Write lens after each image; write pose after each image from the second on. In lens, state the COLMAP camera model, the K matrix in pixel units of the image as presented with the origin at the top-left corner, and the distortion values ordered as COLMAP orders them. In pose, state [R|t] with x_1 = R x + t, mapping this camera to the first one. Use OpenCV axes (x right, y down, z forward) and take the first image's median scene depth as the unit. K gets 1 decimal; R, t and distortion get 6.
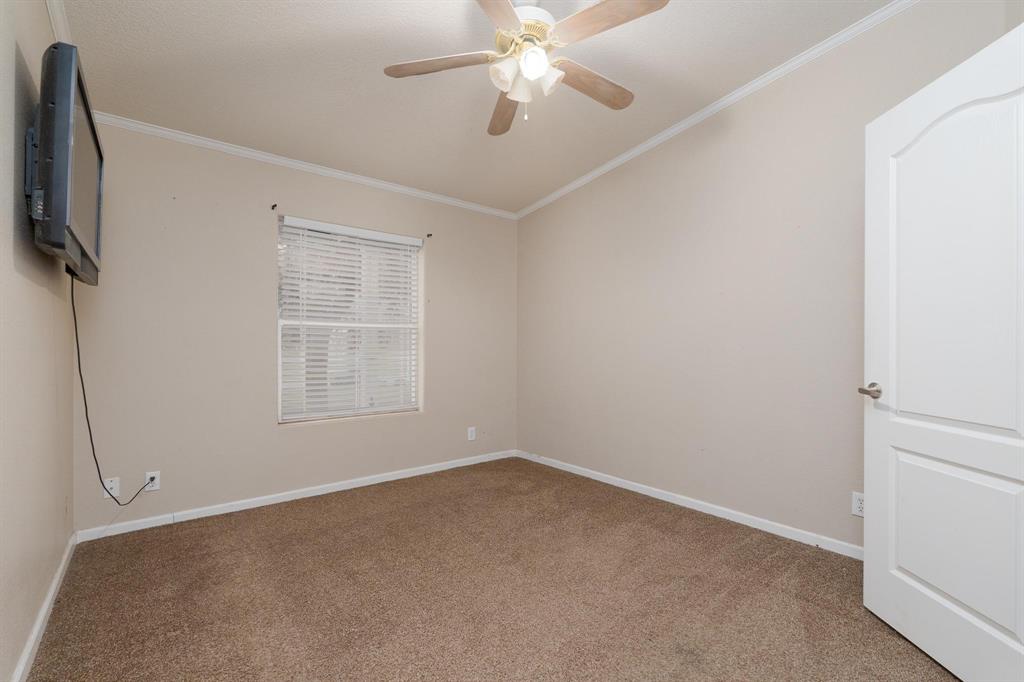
lens RADIAL K [[450.9, 0, 512.7], [0, 450.9, 343.8], [0, 0, 1]] dist [-0.001286, -0.000229]
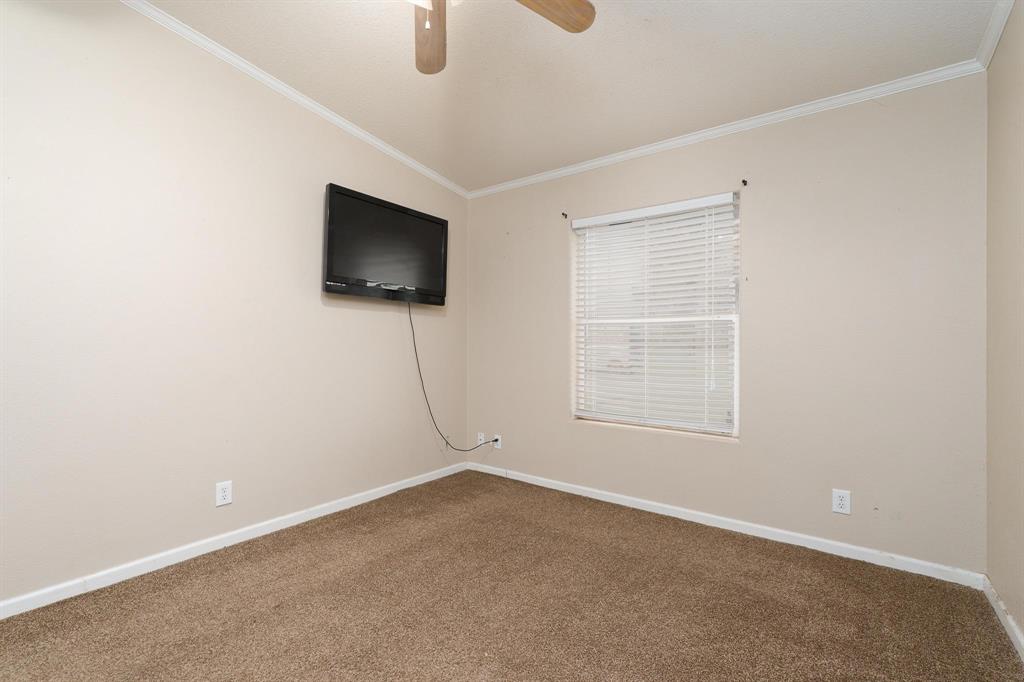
lens RADIAL K [[450.9, 0, 512.7], [0, 450.9, 343.8], [0, 0, 1]] dist [-0.001286, -0.000229]
pose [[0.233138, 0.000650, -0.972444, 0.476894], [-0.000195, 1.000000, 0.000622, 0.002314], [0.972444, 0.000044, 0.233138, 0.616839]]
